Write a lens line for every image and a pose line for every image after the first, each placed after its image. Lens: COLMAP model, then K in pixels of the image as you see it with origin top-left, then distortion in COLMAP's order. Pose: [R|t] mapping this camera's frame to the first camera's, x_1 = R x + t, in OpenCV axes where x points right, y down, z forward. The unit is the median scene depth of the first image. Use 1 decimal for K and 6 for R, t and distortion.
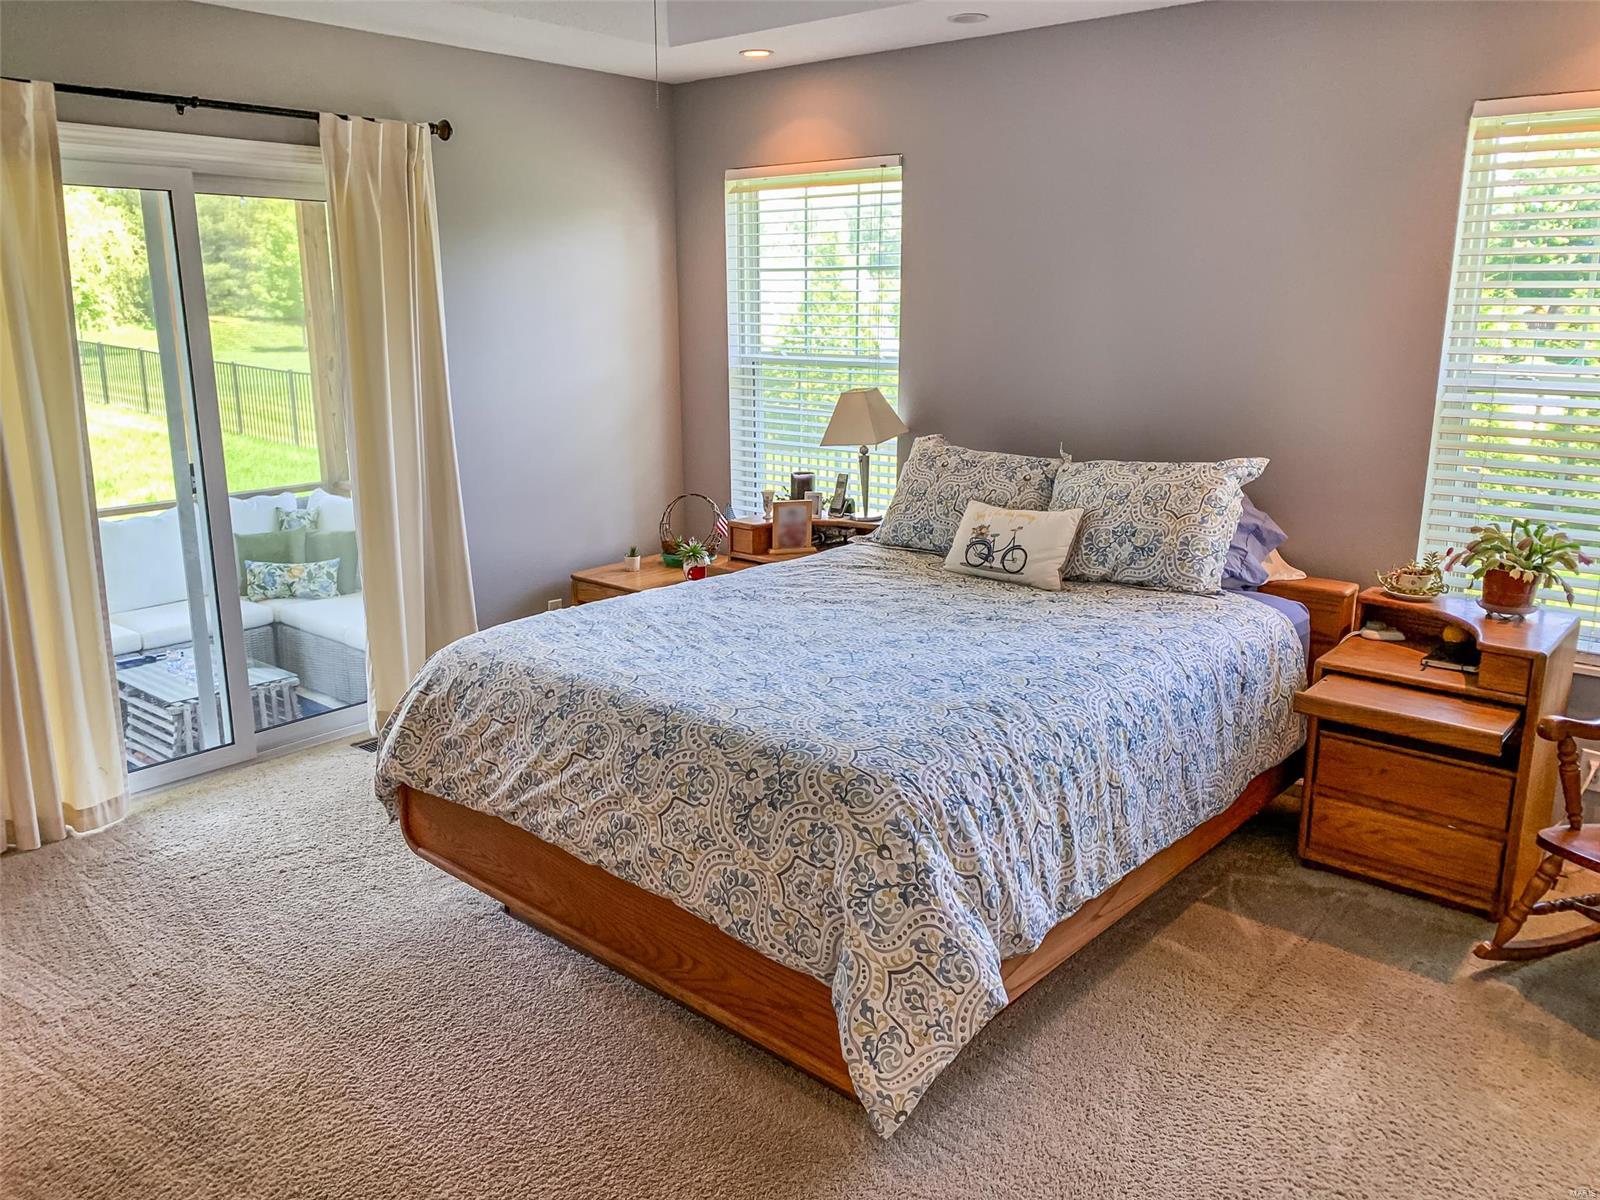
lens RADIAL K [[1219.0, 0, 777.9], [0, 1219.0, 599.7], [0, 0, 1]] dist [0.061556, -0.058506]
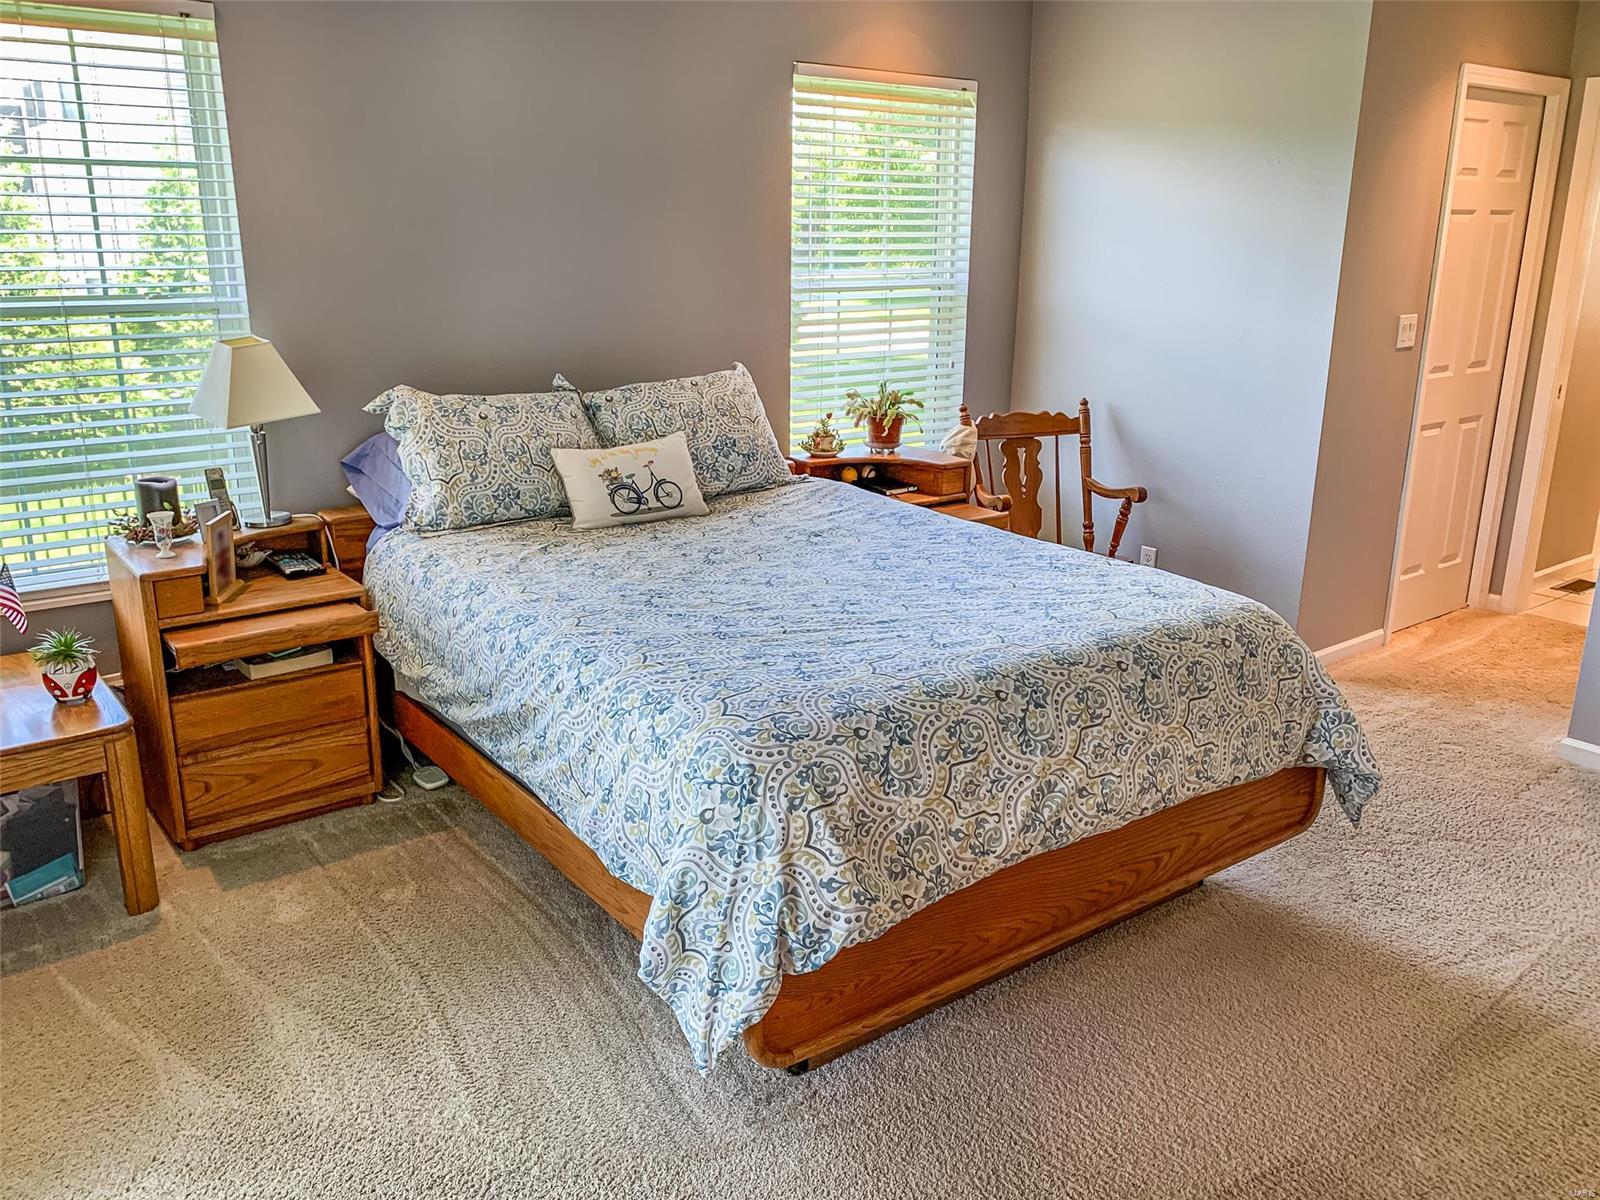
lens RADIAL K [[1279.5, 0, 781.3], [0, 1279.5, 624.1], [0, 0, 1]] dist [0.064690, -0.091759]
pose [[0.206264, -0.287974, 0.935161, -0.884354], [0.230906, 0.943046, 0.239472, -0.183687], [-0.950861, 0.166540, 0.261011, 0.789797]]
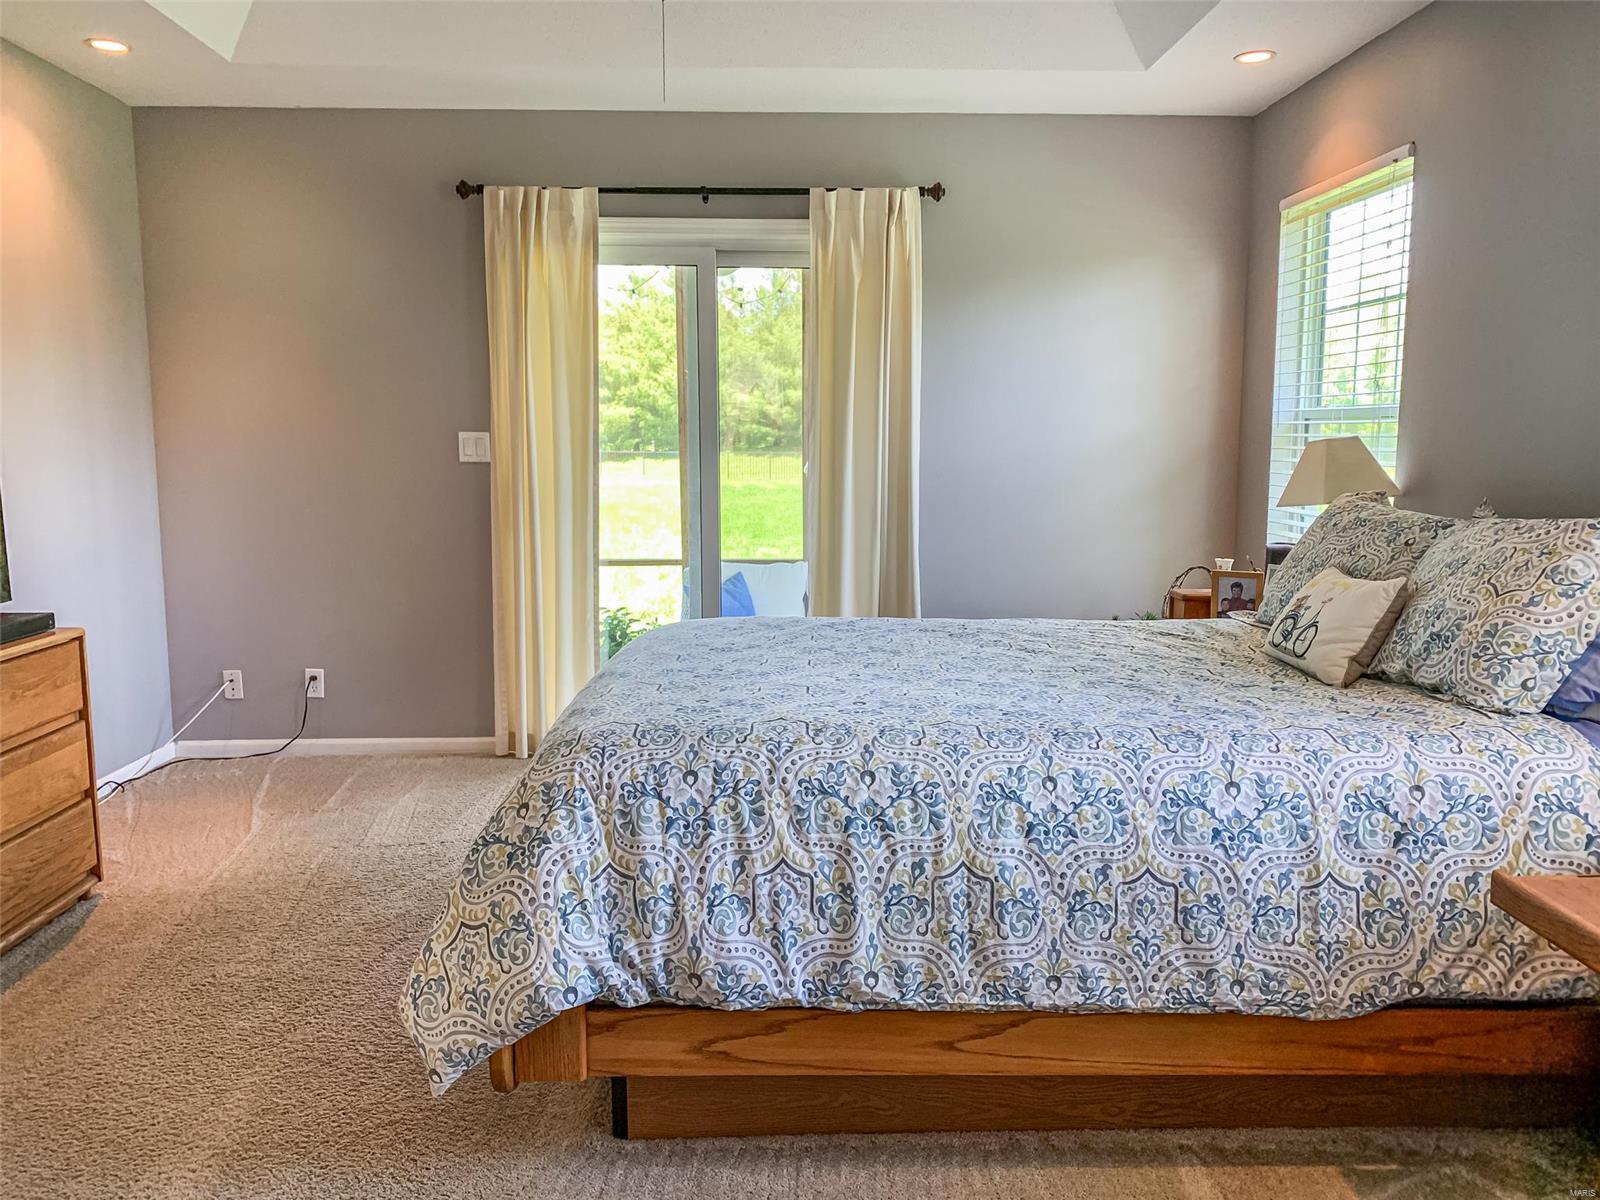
lens RADIAL K [[1220.7, 0, 795.3], [0, 1220.7, 613.7], [0, 0, 1]] dist [0.102738, -0.237675]
pose [[0.675545, 0.108676, -0.729266, 0.615147], [-0.180970, 0.983262, -0.021112, 0.026594], [0.714765, 0.146238, 0.683905, 0.324588]]
